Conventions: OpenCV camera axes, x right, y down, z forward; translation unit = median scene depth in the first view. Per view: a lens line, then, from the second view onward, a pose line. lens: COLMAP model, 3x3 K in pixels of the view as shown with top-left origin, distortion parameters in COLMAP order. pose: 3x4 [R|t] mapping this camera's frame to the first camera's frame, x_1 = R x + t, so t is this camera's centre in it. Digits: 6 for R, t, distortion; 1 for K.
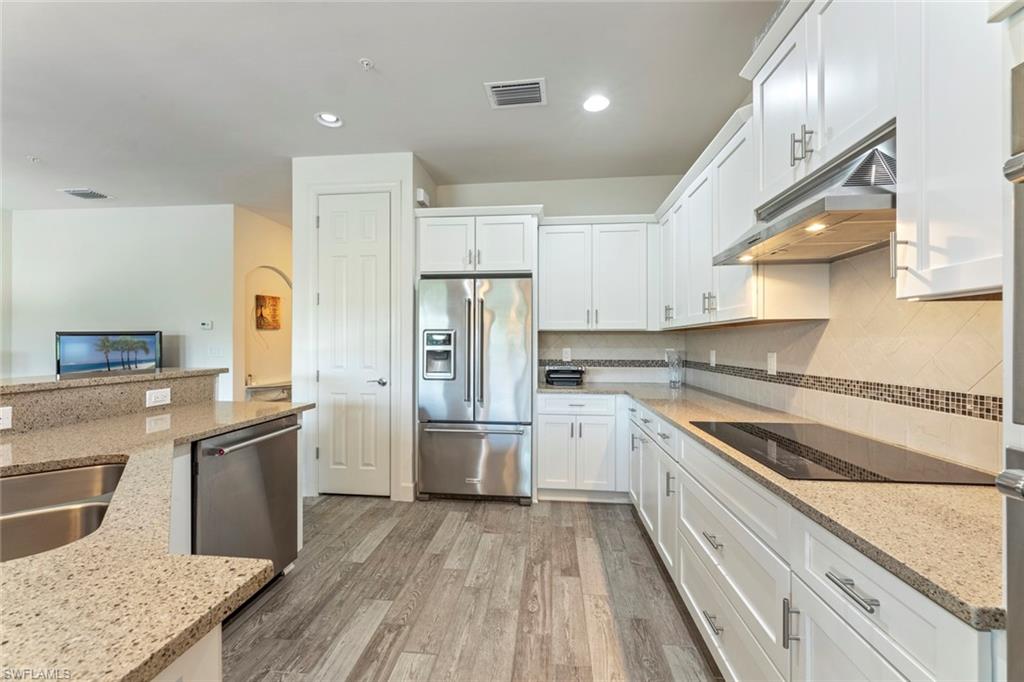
lens RADIAL K [[409.1, 0, 509.1], [0, 409.1, 346.5], [0, 0, 1]] dist [0.002237, -0.000348]
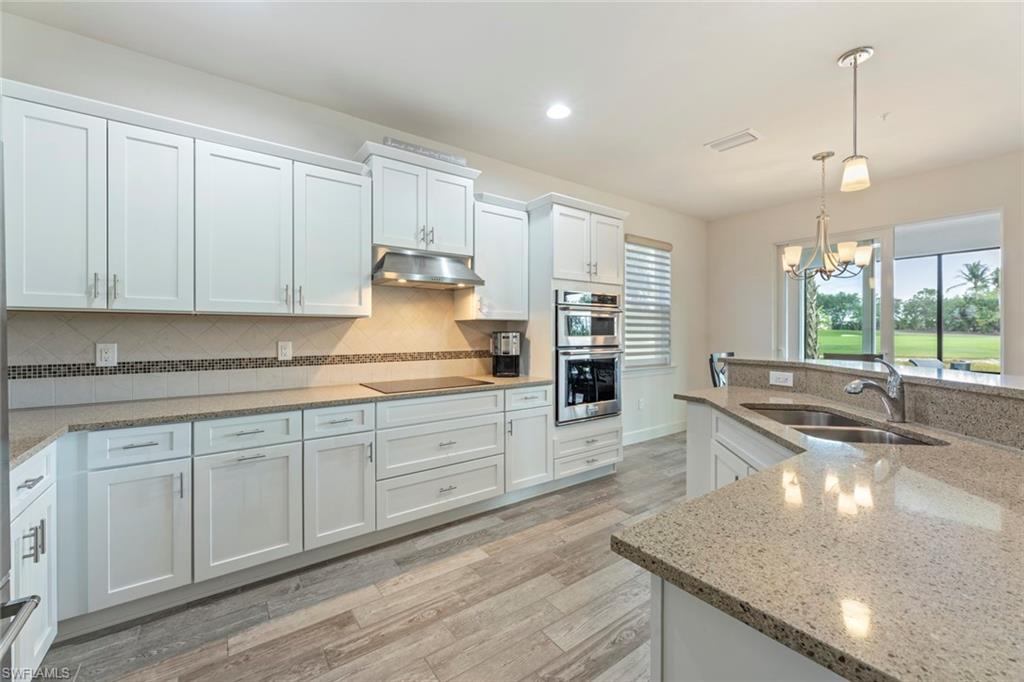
lens RADIAL K [[409.1, 0, 513.6], [0, 409.1, 331.7], [0, 0, 1]] dist [0.002237, -0.000348]
pose [[-0.668862, 0.000057, 0.743387, -0.654708], [0.004647, 0.999981, 0.004105, -0.014068], [-0.743372, 0.006200, -0.668849, 1.258474]]
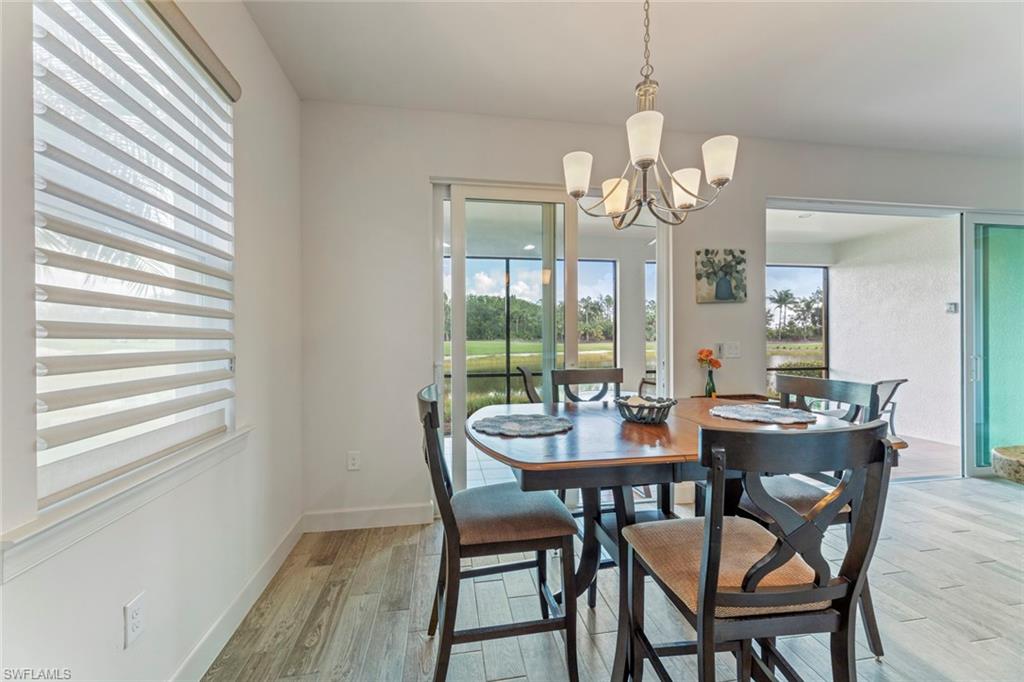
lens RADIAL K [[409.1, 0, 510.3], [0, 409.1, 335.2], [0, 0, 1]] dist [0.002237, -0.000348]
pose [[-0.963519, 0.002354, -0.267630, 0.137824], [0.002509, 0.999997, -0.000239, 0.004010], [0.267629, -0.000902, -0.963522, 0.016461]]
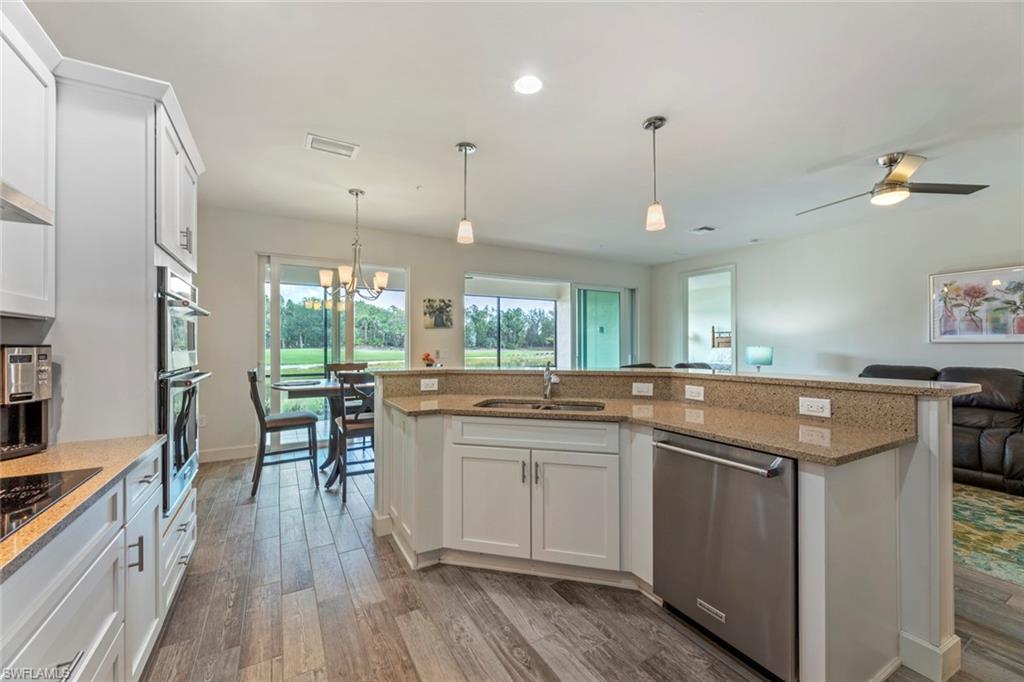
lens RADIAL K [[409.1, 0, 508.4], [0, 409.1, 343.6], [0, 0, 1]] dist [0.002237, -0.000348]
pose [[-0.814864, -0.002185, -0.579648, 0.199391], [-0.004093, 0.999990, 0.001985, -0.013715], [0.579637, 0.003991, -0.814865, 1.192753]]
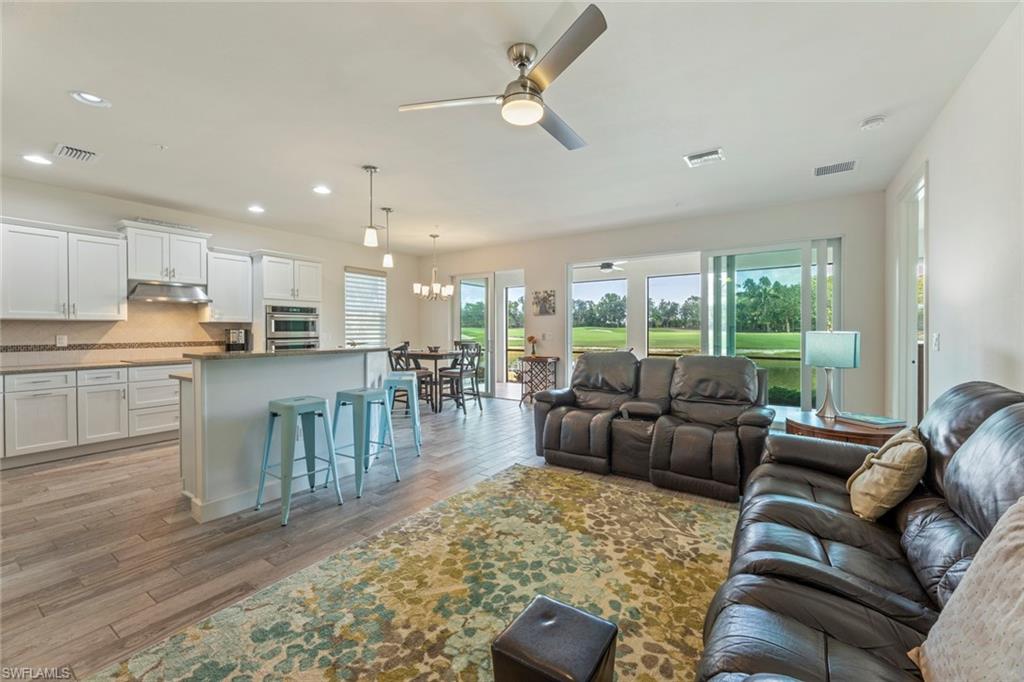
lens RADIAL K [[409.1, 0, 511.1], [0, 409.1, 332.6], [0, 0, 1]] dist [0.002237, -0.000348]
pose [[-0.882198, -0.002616, 0.470872, -2.119578], [0.004229, 0.999900, 0.013480, -0.014838], [-0.470860, 0.013883, -0.882099, 1.666043]]
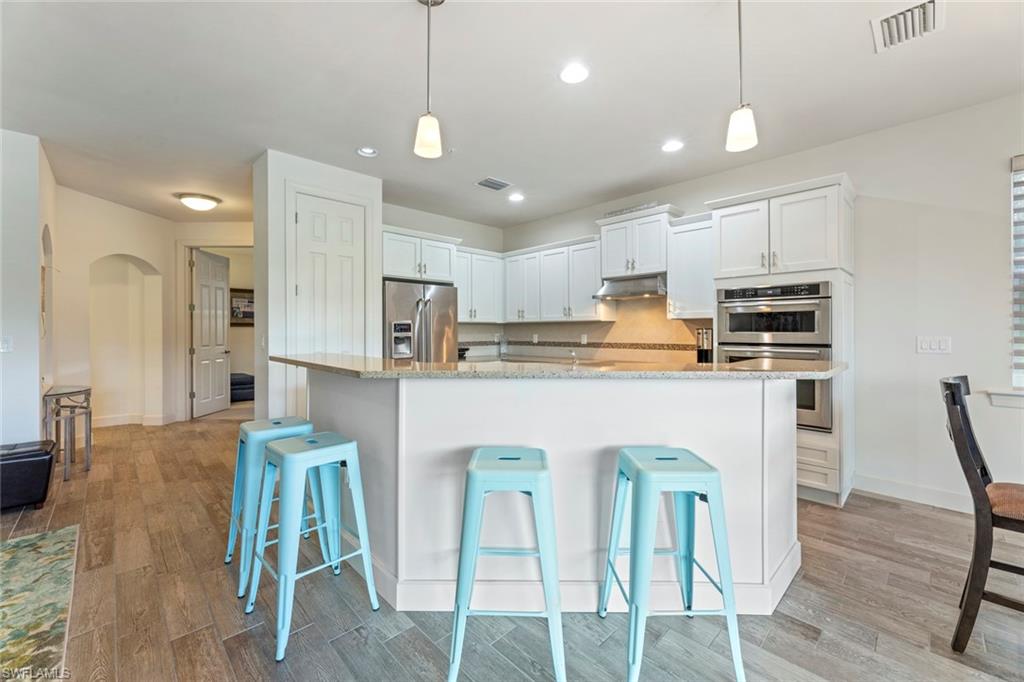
lens RADIAL K [[409.1, 0, 510.7], [0, 409.1, 330.7], [0, 0, 1]] dist [0.002237, -0.000348]
pose [[0.641524, -0.002890, 0.767098, -1.342192], [0.009278, 0.999949, -0.003992, -0.000229], [-0.767047, 0.009679, 0.641518, -0.154941]]
